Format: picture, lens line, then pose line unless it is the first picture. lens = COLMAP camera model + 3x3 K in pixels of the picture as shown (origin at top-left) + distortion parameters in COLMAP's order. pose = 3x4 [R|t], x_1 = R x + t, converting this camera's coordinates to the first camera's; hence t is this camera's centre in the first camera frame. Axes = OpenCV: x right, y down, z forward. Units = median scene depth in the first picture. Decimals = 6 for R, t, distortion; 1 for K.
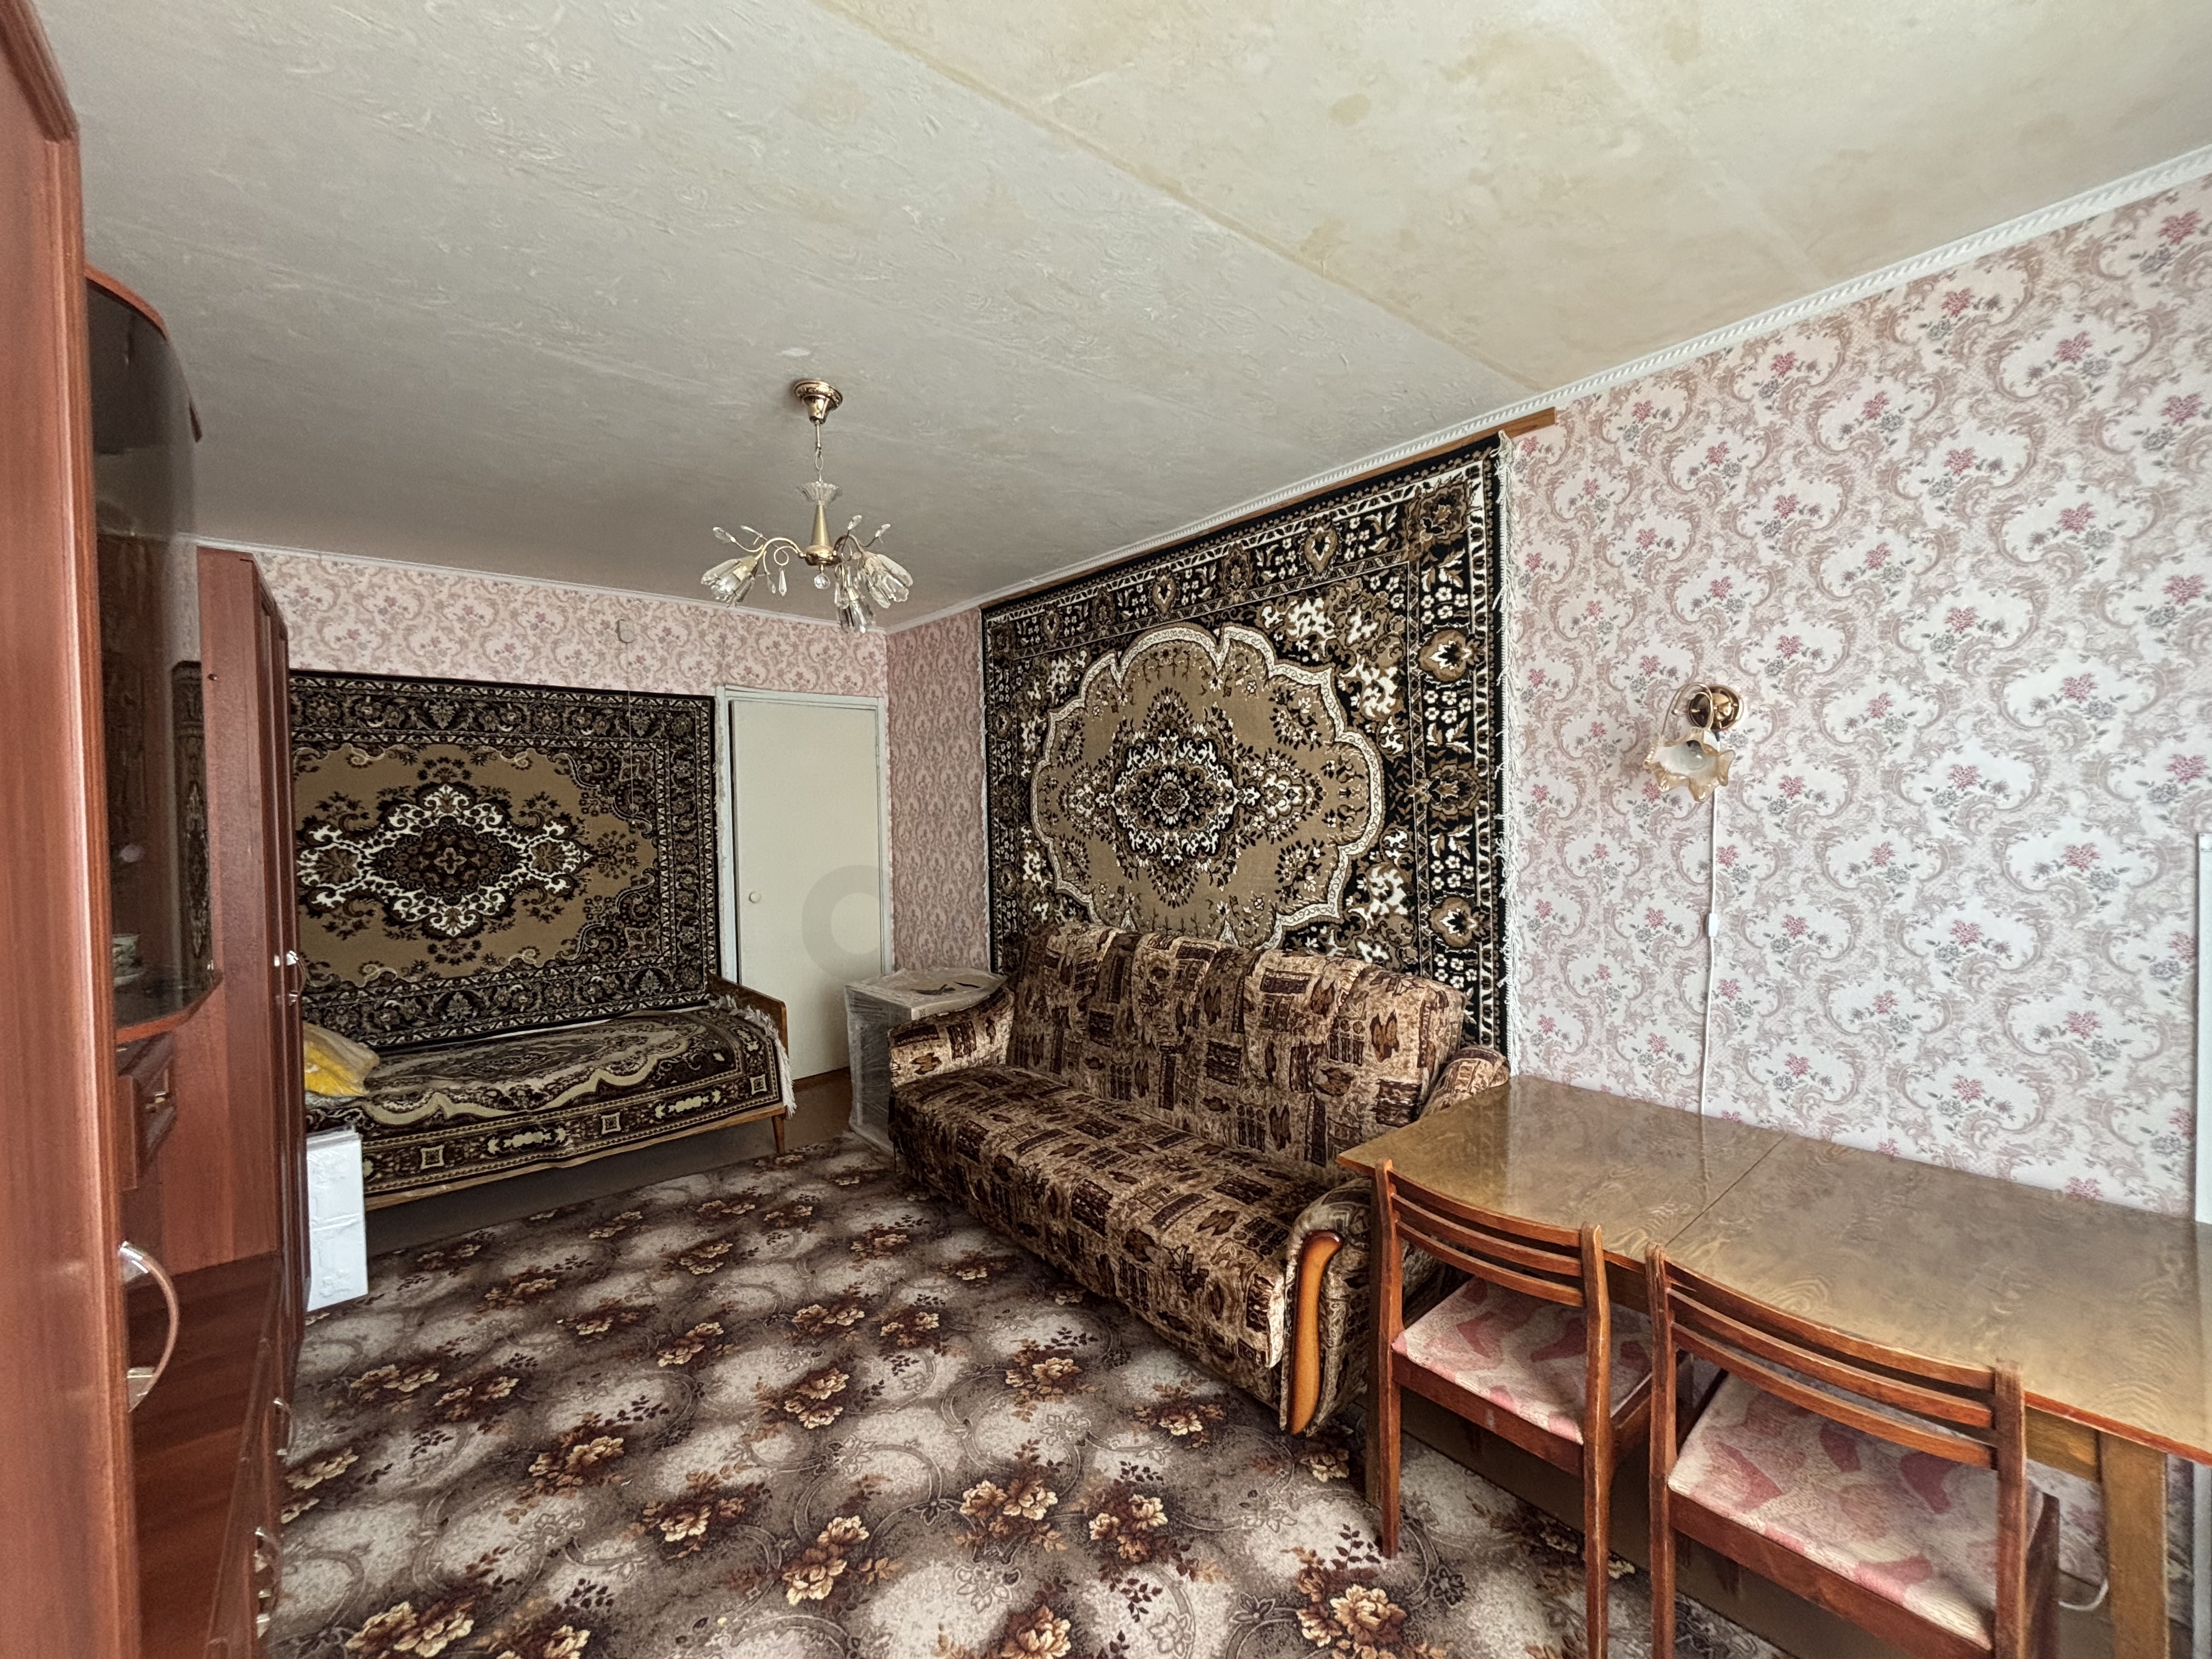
lens RADIAL K [[890.4, 0, 1101.8], [0, 890.4, 829.6], [0, 0, 1]] dist [-0.001006, 0.000333]
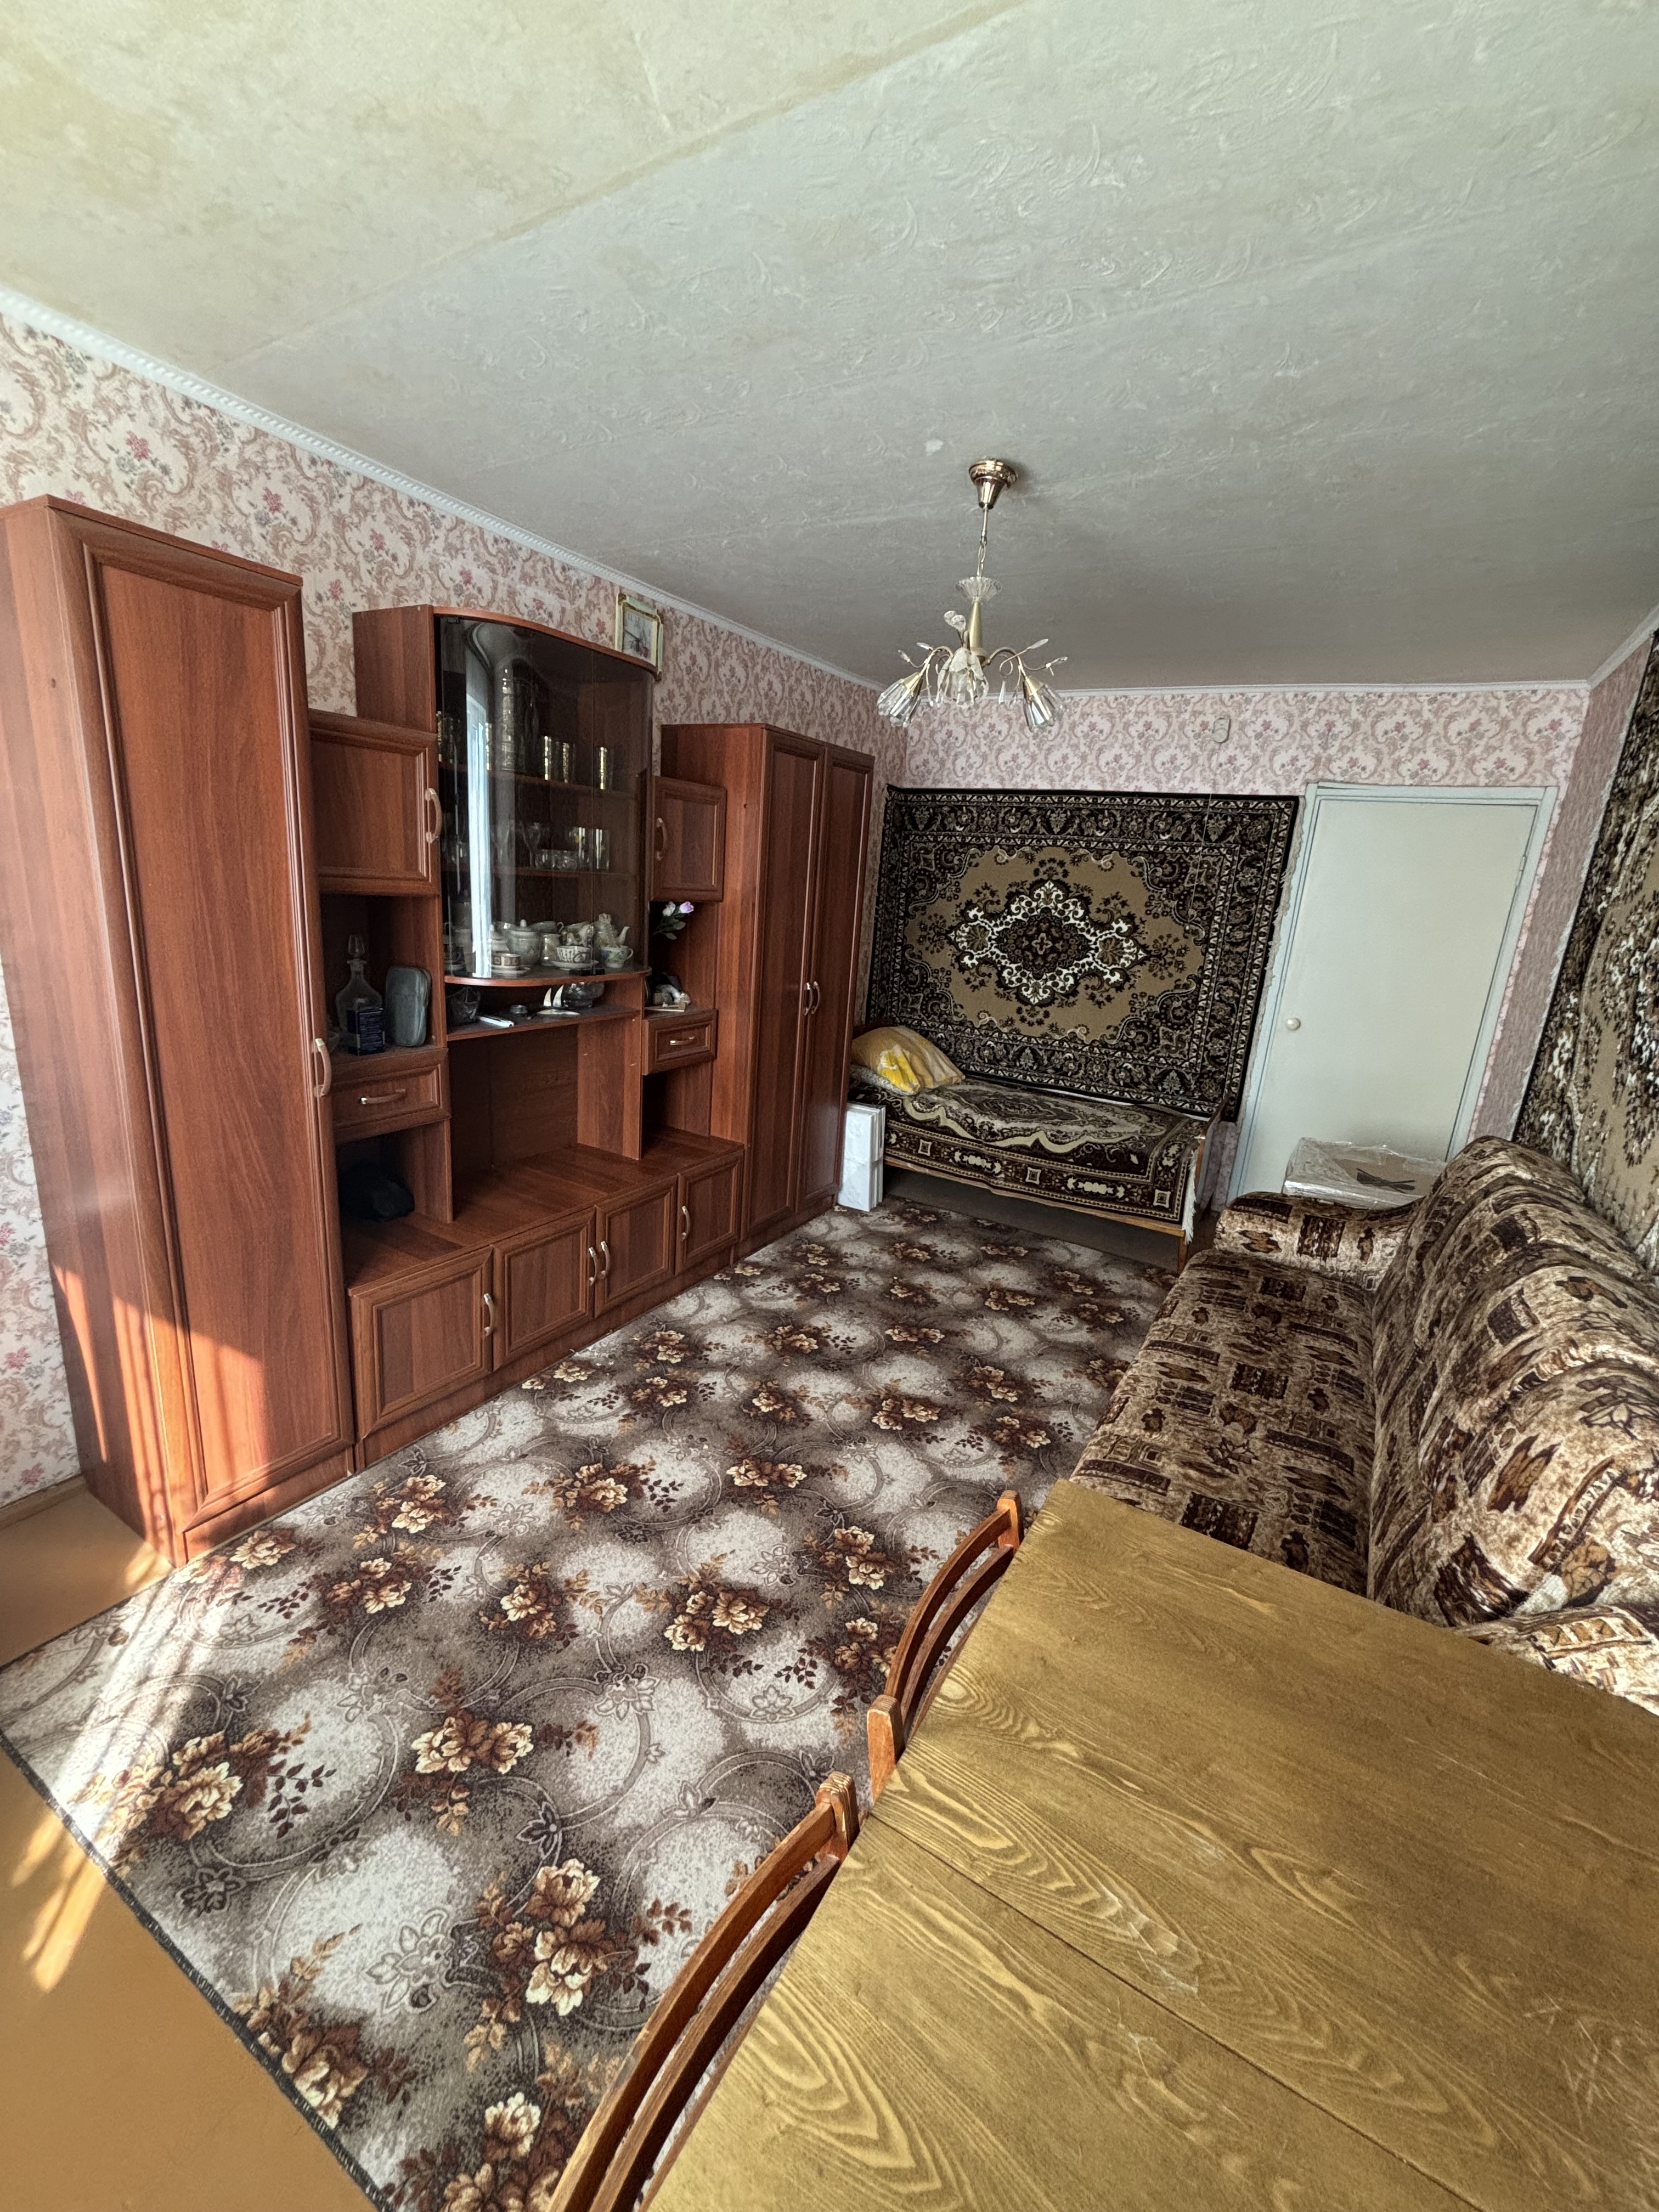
lens RADIAL K [[890.4, 0, 827.1], [0, 890.4, 1108.8], [0, 0, 1]] dist [-0.001006, 0.000333]
pose [[0.330527, 0.279489, -0.901464, 0.427970], [-0.100434, 0.960139, 0.260856, -0.045059], [0.938437, 0.004317, 0.345422, 0.330351]]
